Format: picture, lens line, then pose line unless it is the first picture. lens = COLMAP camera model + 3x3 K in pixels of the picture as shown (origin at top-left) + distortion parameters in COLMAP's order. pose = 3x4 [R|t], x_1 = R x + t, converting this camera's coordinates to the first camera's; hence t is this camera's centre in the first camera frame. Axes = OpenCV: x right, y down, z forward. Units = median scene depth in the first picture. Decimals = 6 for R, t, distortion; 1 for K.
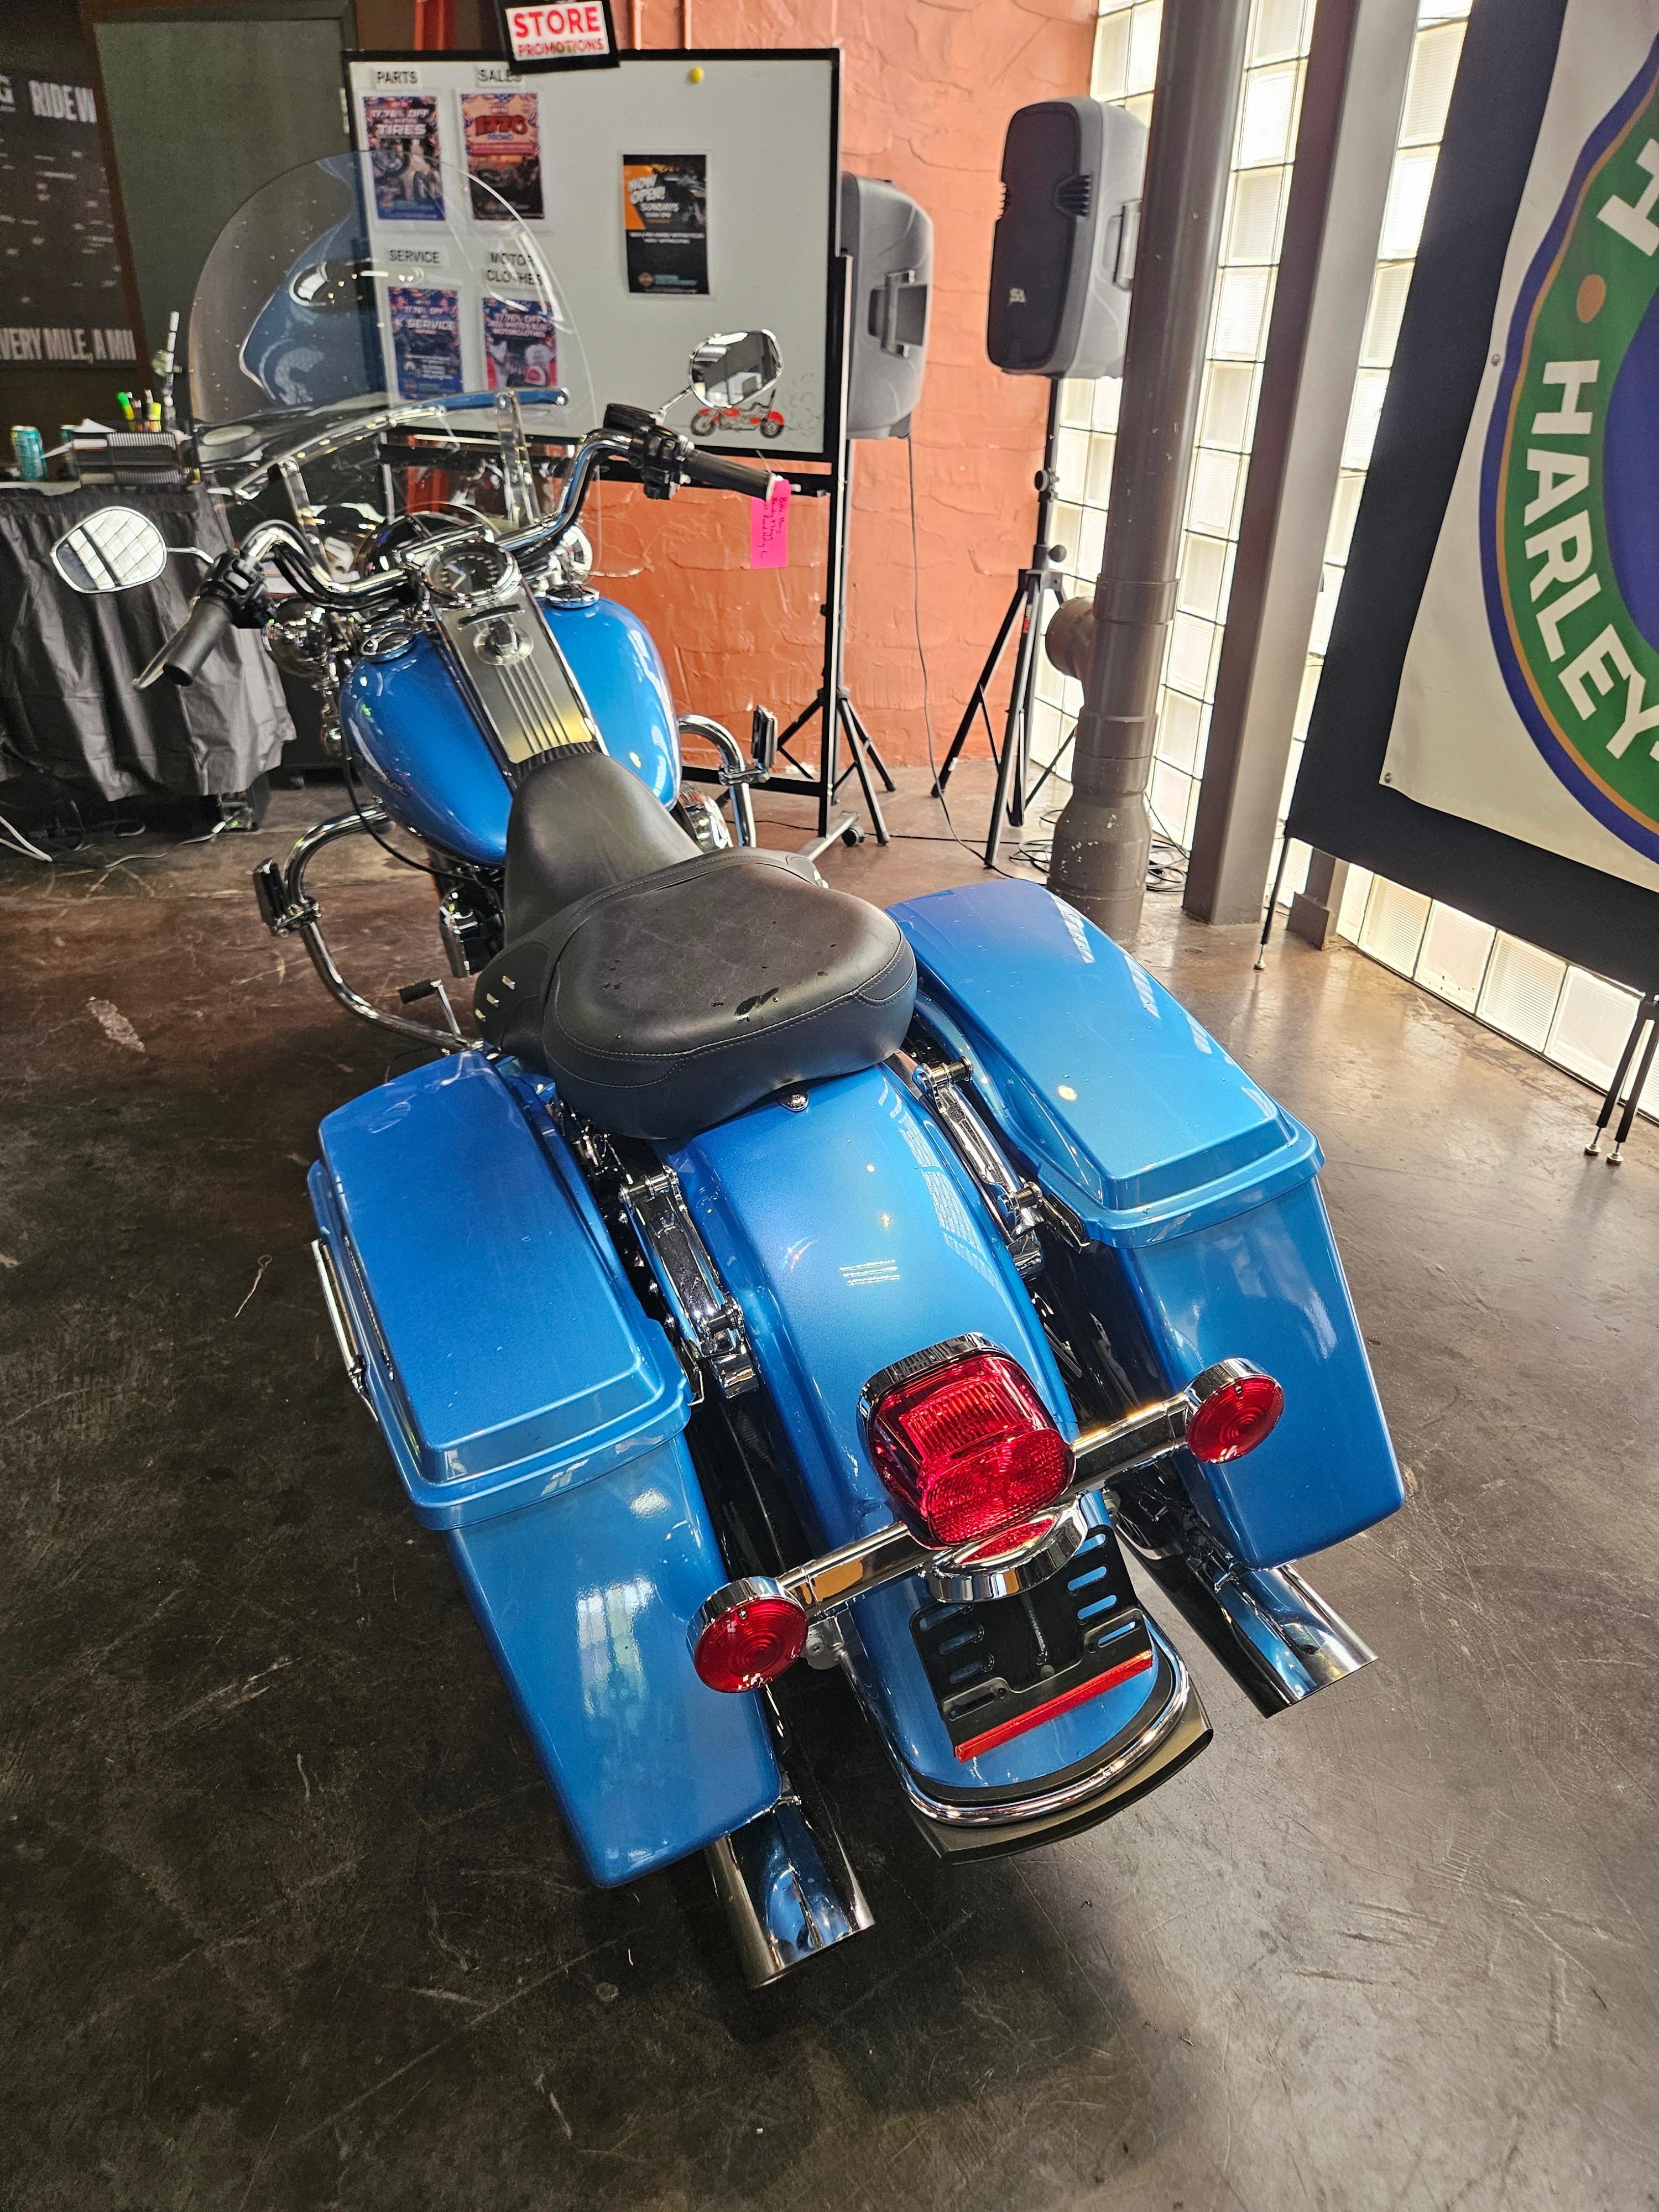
lens RADIAL K [[1474.9, 0, 839.7], [0, 1474.9, 1118.8], [0, 0, 1]] dist [0.068945, -0.066985]
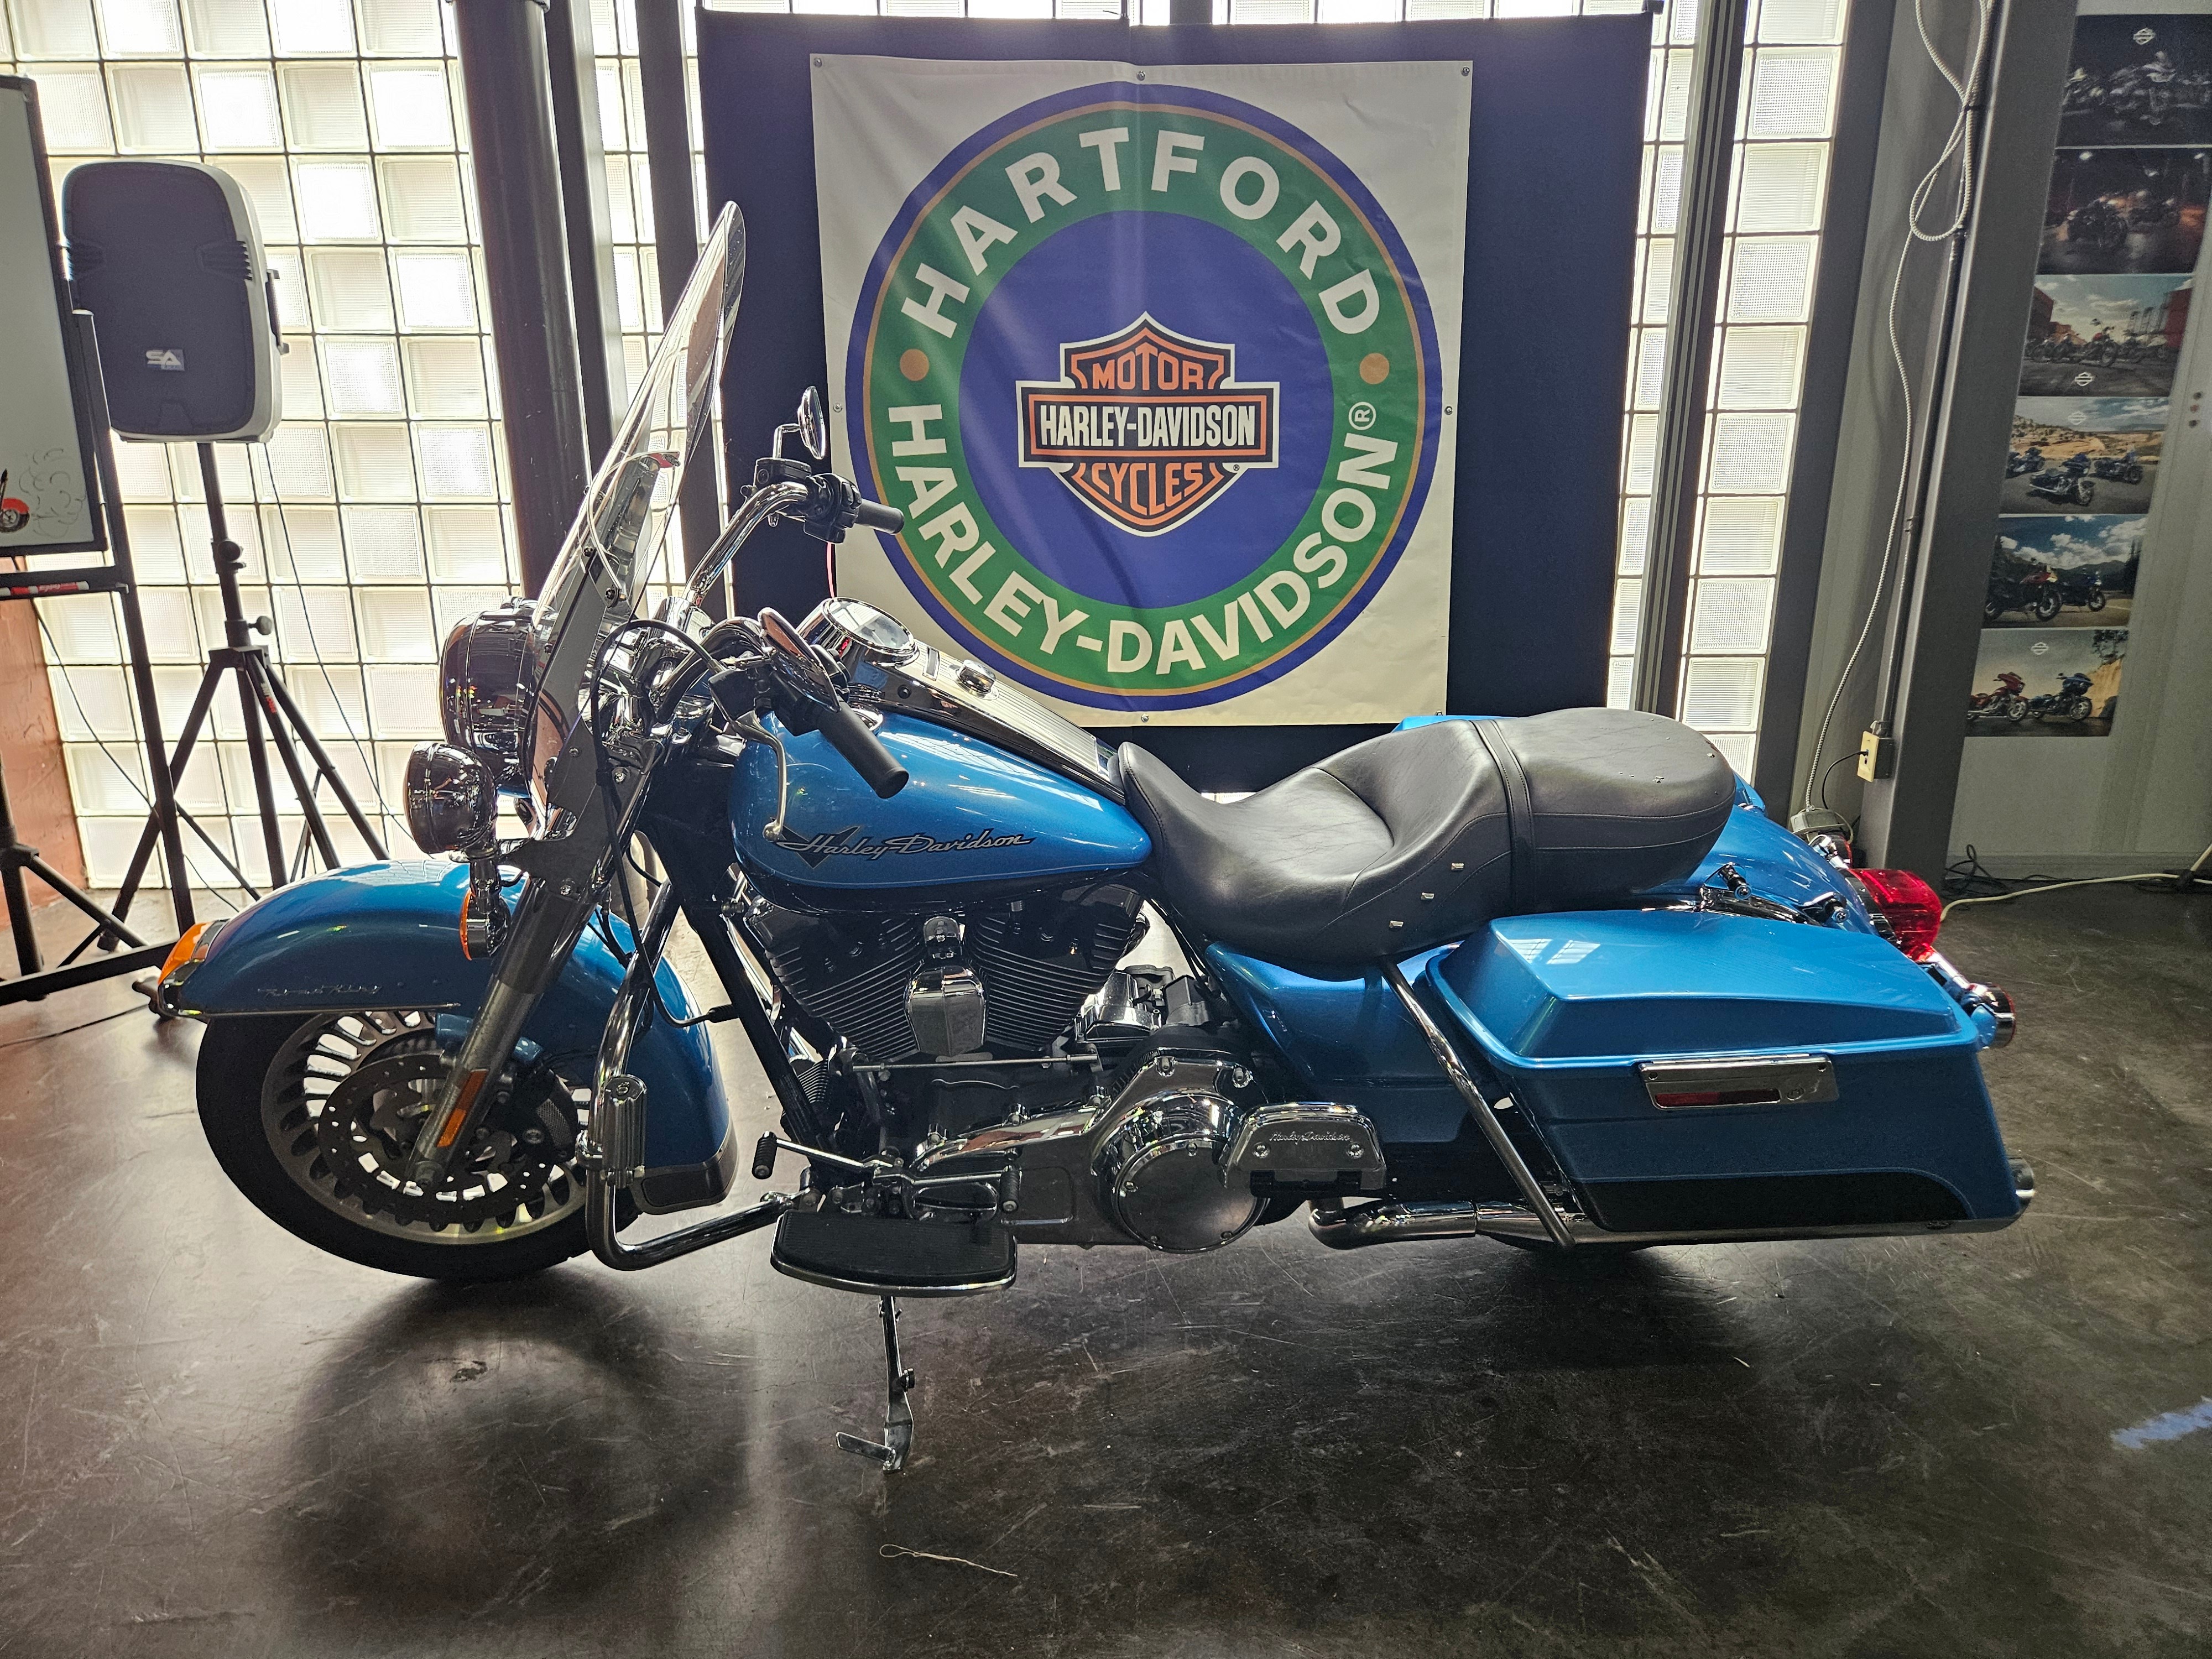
lens RADIAL K [[1467.4, 0, 1104.8], [0, 1467.4, 825.5], [0, 0, 1]] dist [0.077290, -0.075379]
pose [[0.331961, -0.281423, 0.900335, -0.605382], [0.457266, 0.882827, 0.107353, -0.167325], [-0.825051, 0.376055, 0.421749, 0.309854]]
